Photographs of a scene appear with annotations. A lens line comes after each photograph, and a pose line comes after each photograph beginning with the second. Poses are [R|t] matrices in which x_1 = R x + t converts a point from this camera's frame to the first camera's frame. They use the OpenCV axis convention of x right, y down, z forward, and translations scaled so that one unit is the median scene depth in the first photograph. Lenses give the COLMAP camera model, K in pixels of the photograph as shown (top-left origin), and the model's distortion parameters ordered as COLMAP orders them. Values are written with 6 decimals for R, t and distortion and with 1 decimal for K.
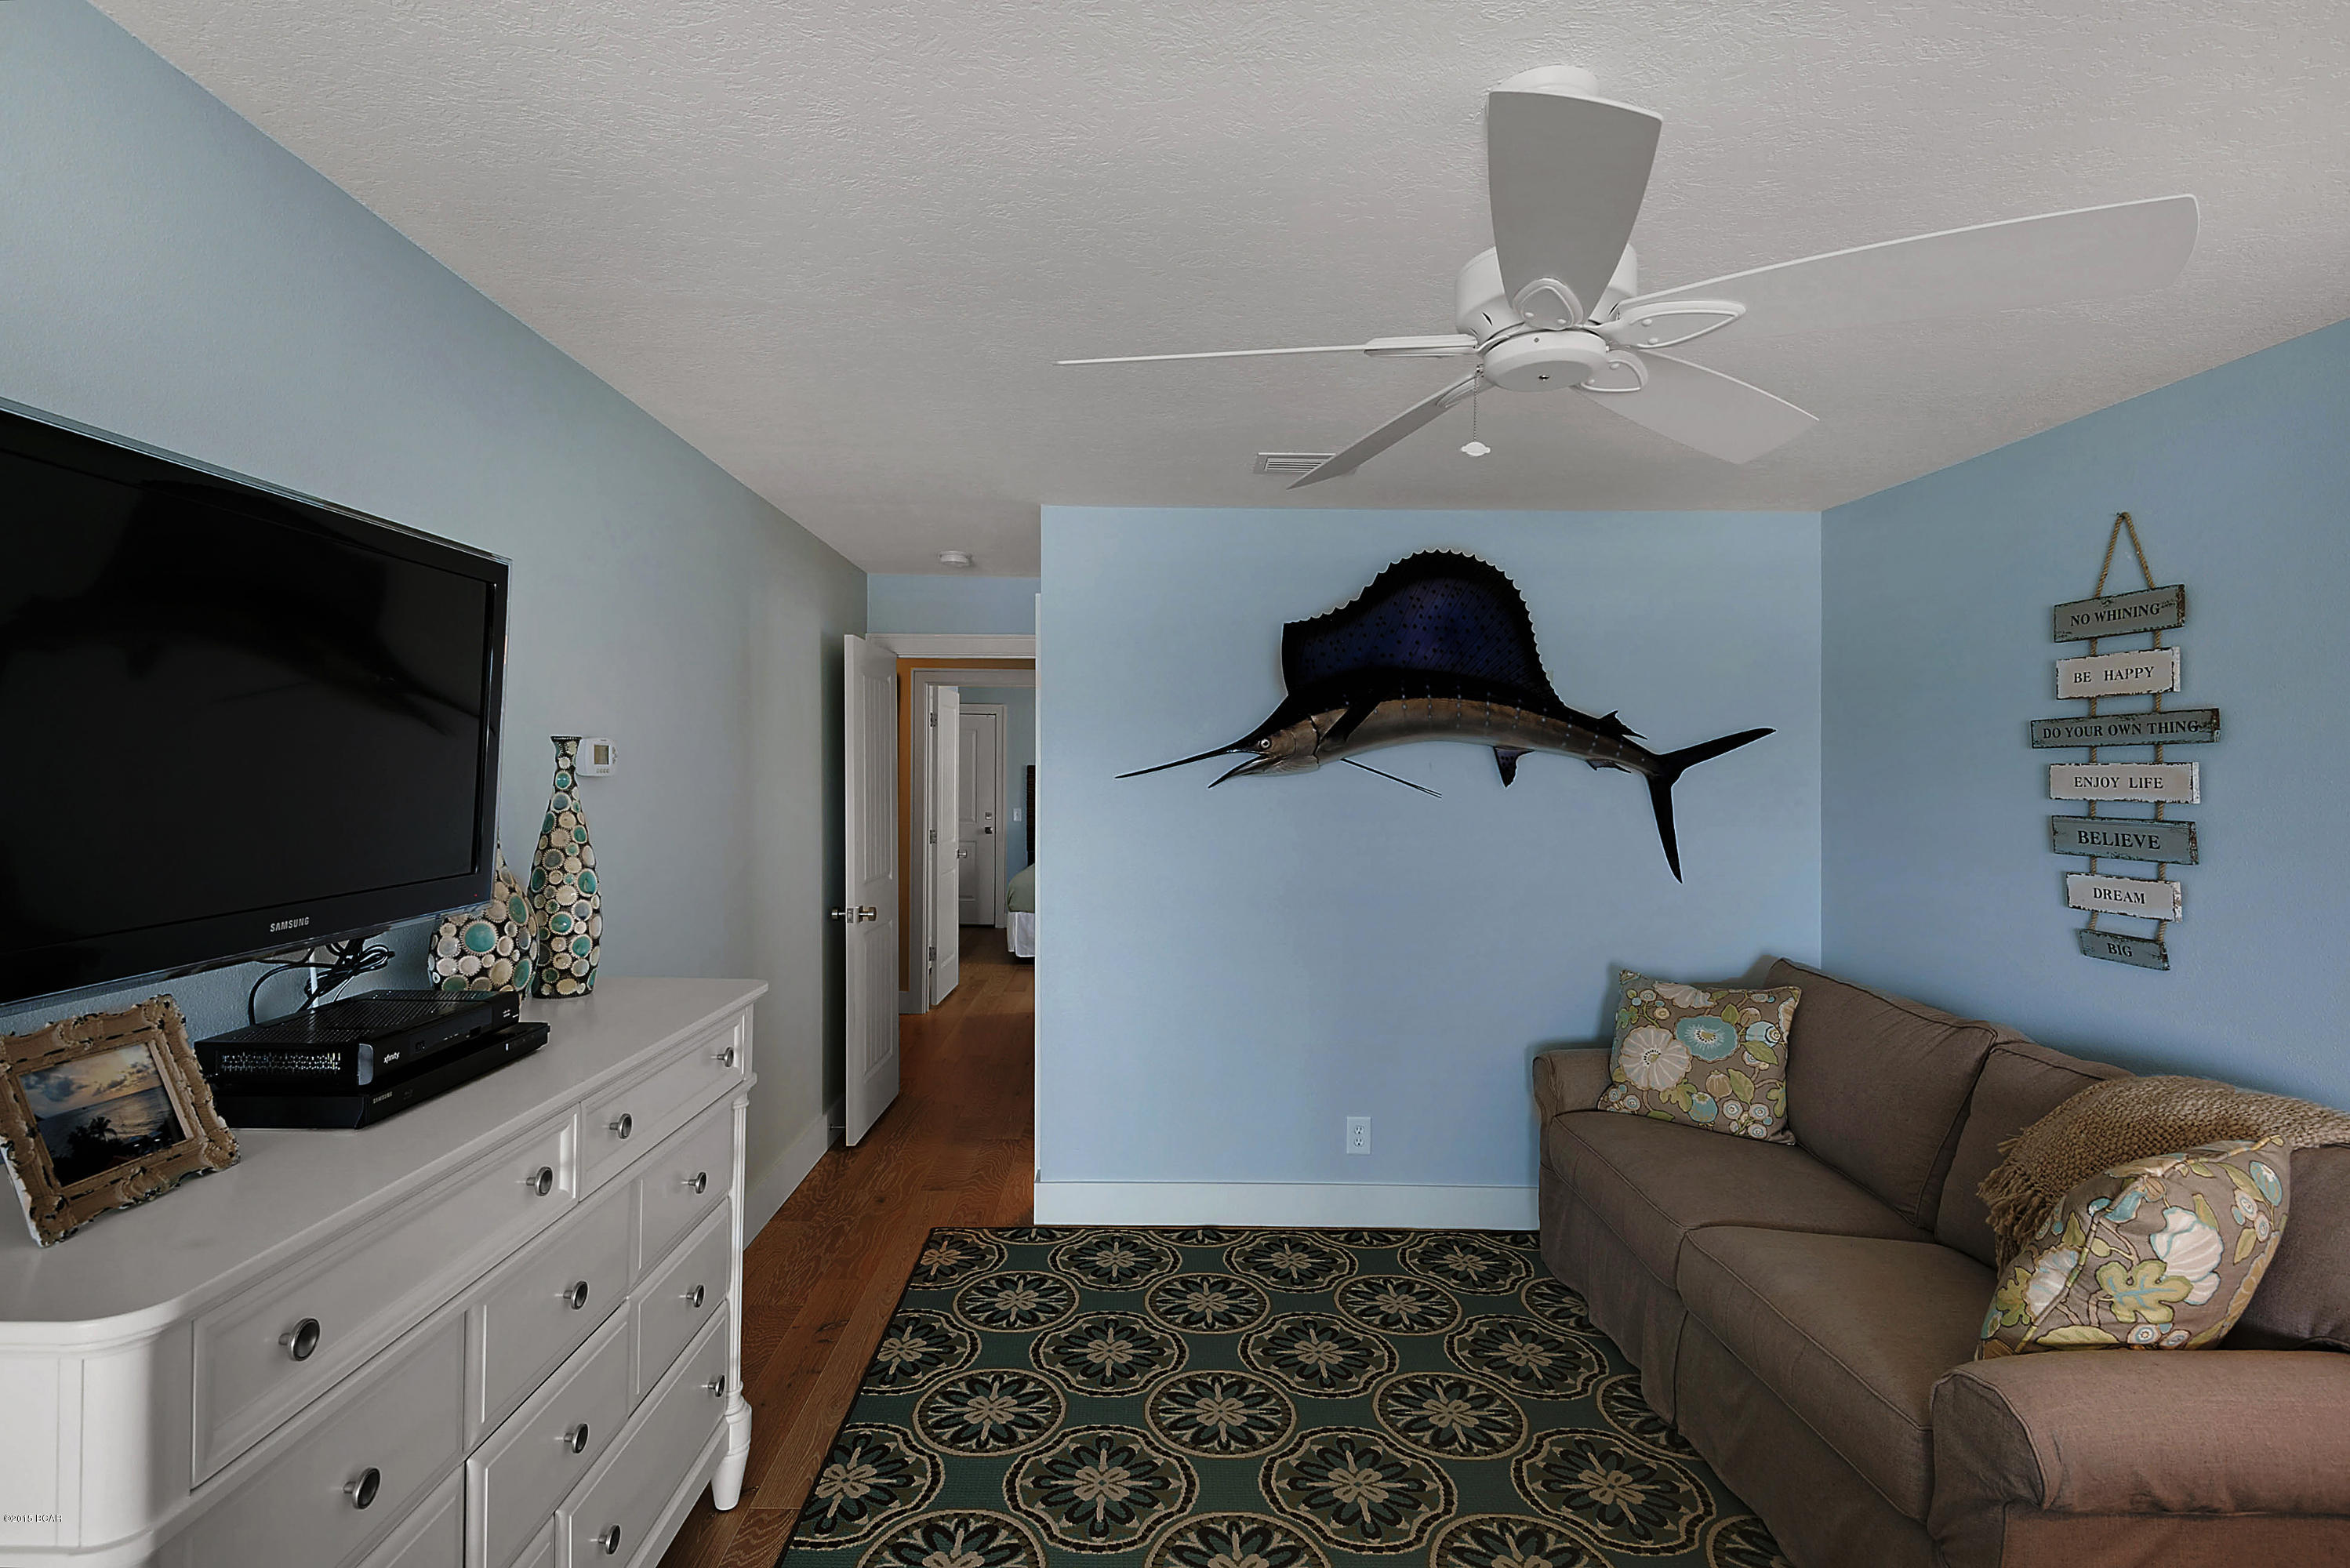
lens RADIAL K [[1175.6, 0, 1166.5], [0, 1175.6, 764.7], [0, 0, 1]] dist [0.017057, -0.001334]
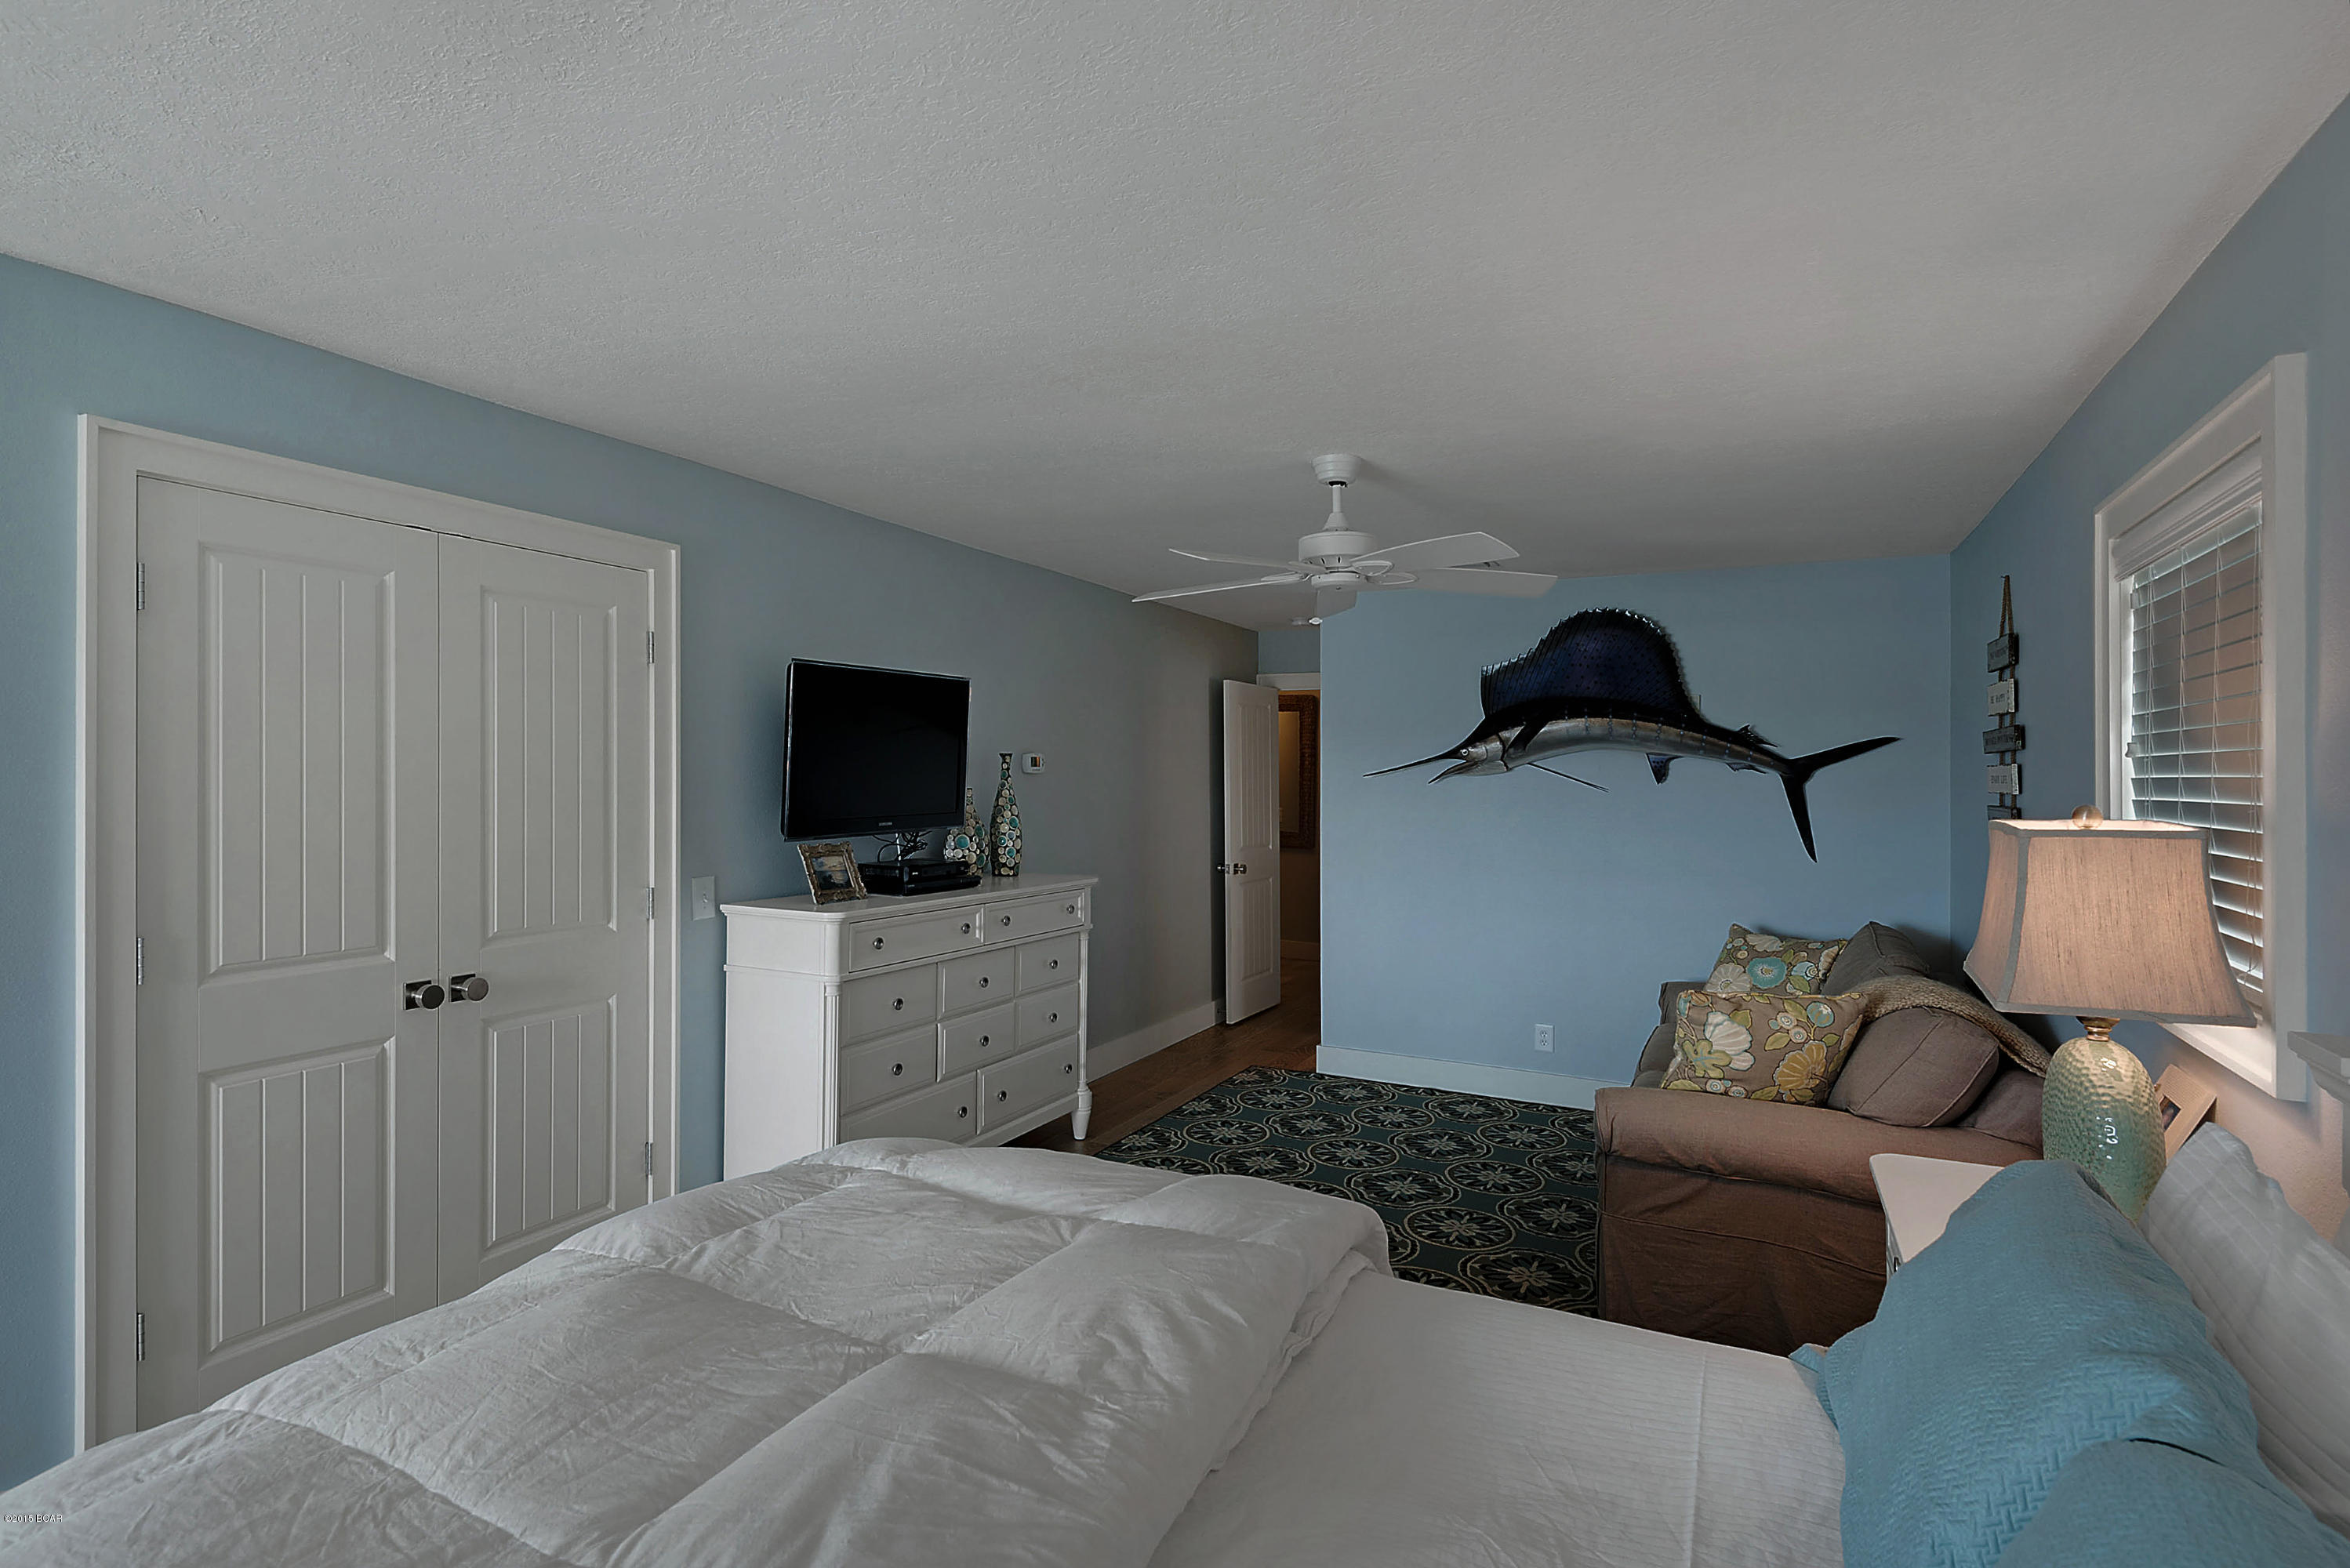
lens RADIAL K [[1175.6, 0, 1186.8], [0, 1175.6, 783.8], [0, 0, 1]] dist [0.017057, -0.001334]
pose [[0.891880, 0.004299, -0.452251, 0.431882], [-0.000242, 0.999959, 0.009029, 0.006891], [0.452271, -0.007943, 0.891845, -0.431064]]
